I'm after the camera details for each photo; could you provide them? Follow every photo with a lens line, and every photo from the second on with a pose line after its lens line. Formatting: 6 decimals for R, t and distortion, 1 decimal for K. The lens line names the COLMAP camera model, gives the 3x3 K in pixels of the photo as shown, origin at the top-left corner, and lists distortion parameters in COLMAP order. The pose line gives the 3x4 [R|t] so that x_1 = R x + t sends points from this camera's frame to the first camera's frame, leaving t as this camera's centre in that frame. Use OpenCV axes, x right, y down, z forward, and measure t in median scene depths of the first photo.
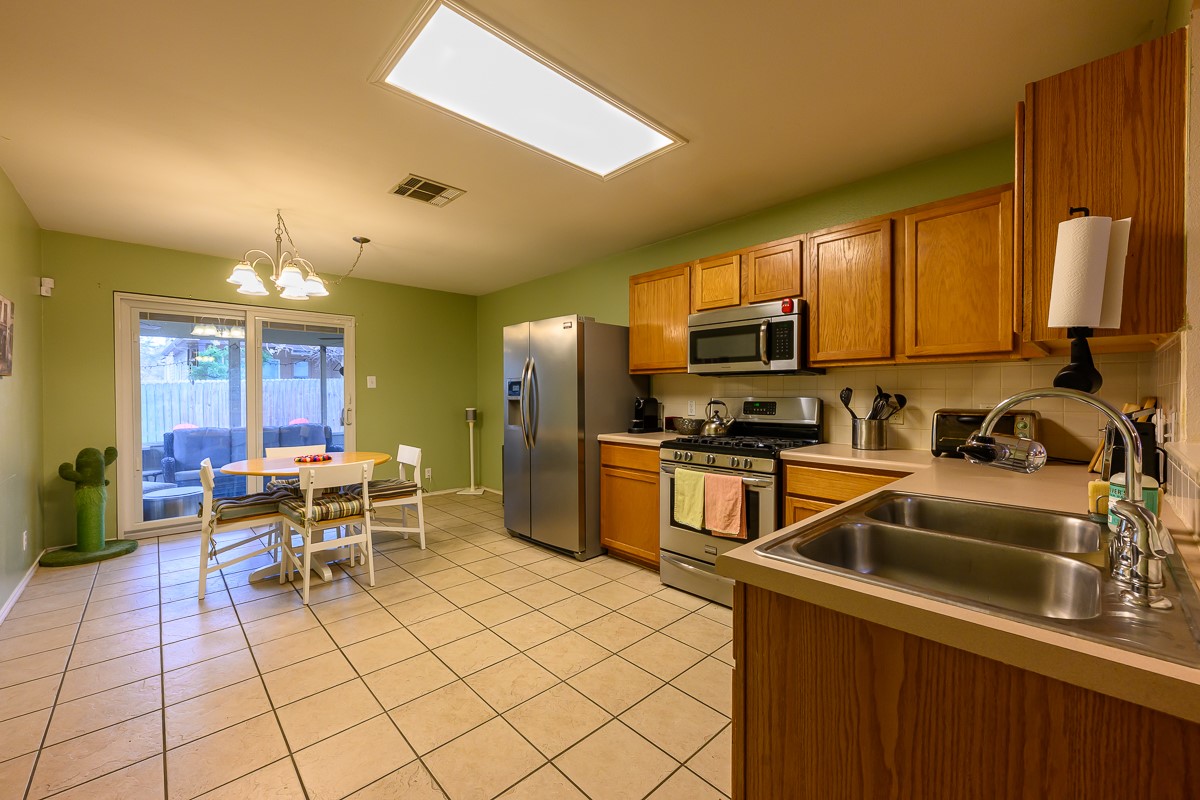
lens RADIAL K [[473.7, 0, 598.2], [0, 473.7, 398.1], [0, 0, 1]] dist [0.000277, -0.000083]
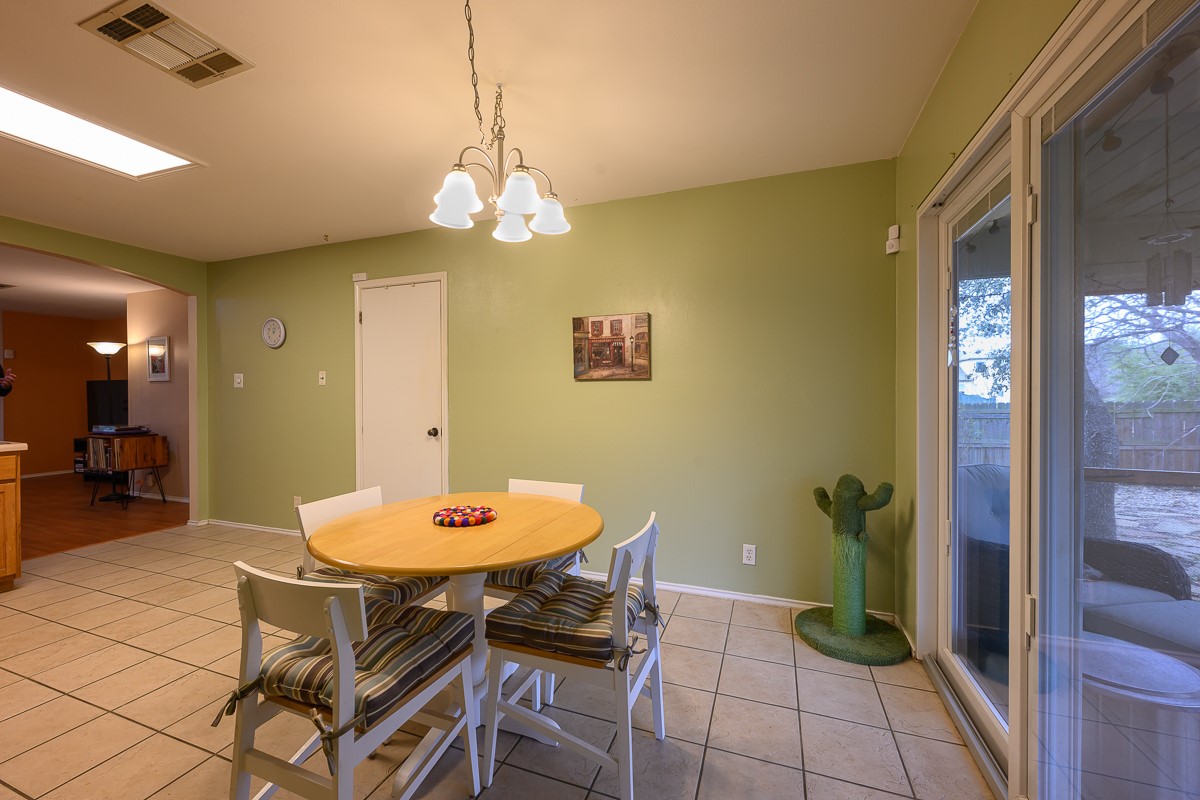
lens RADIAL K [[473.7, 0, 598.2], [0, 473.7, 398.1], [0, 0, 1]] dist [0.000277, -0.000083]
pose [[-0.896577, 0.007056, -0.442832, -0.547818], [0.000392, 0.999885, 0.015137, -0.010954], [0.442888, 0.013398, -0.896477, 1.687345]]
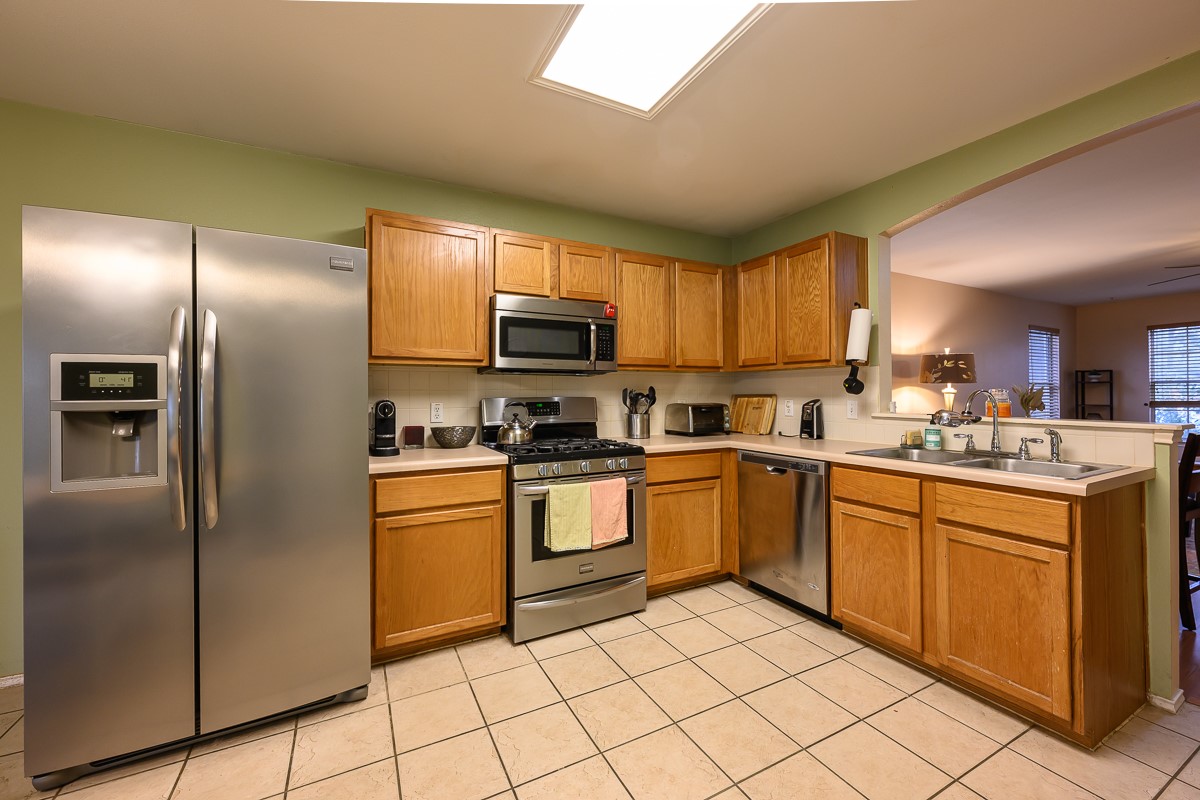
lens RADIAL K [[472.1, 0, 597.8], [0, 472.1, 391.5], [0, 0, 1]] dist [-0.000864, -0.000262]
pose [[0.272982, 0.004694, 0.962008, -0.551264], [0.013406, 0.999872, -0.008683, -0.003957], [-0.961926, 0.015267, 0.272885, 0.656522]]
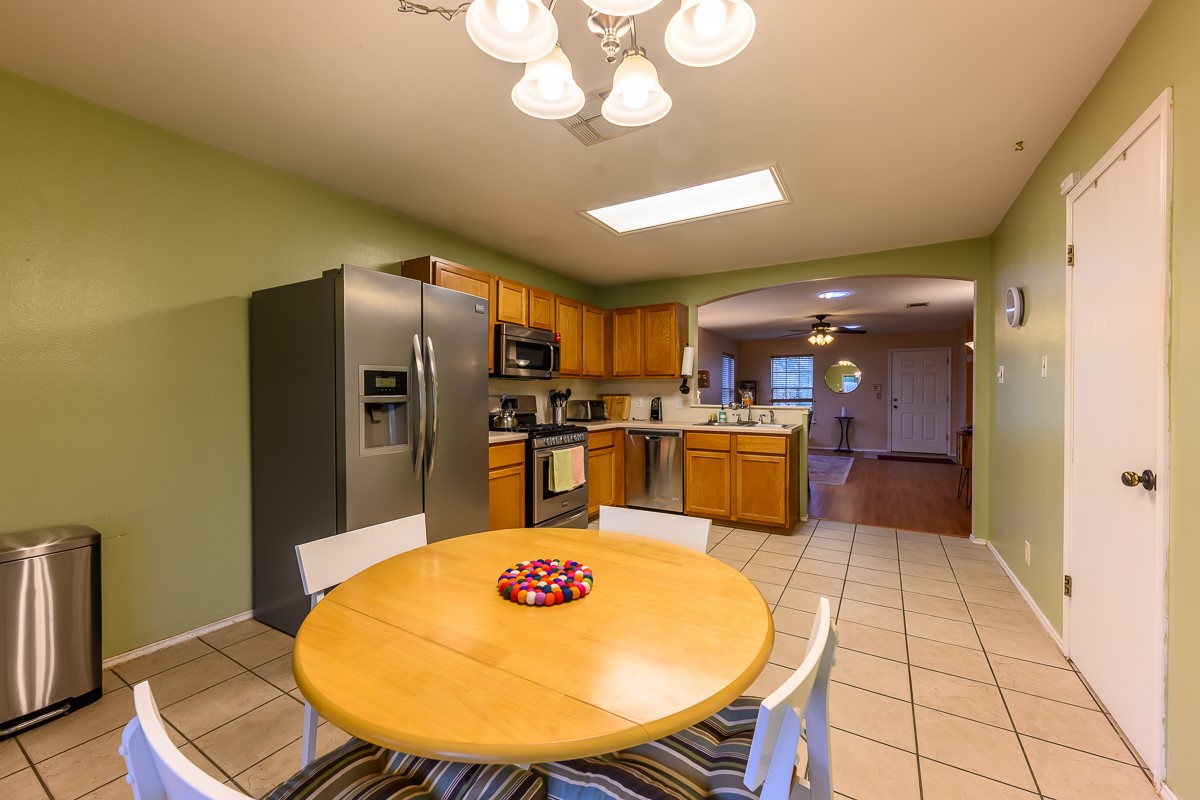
lens RADIAL K [[473.7, 0, 598.2], [0, 473.7, 398.1], [0, 0, 1]] dist [0.000277, -0.000083]
pose [[-0.273280, -0.008127, 0.961900, -1.025096], [0.009174, 0.999897, 0.011055, -0.007006], [-0.961891, 0.011845, -0.273178, 1.153840]]
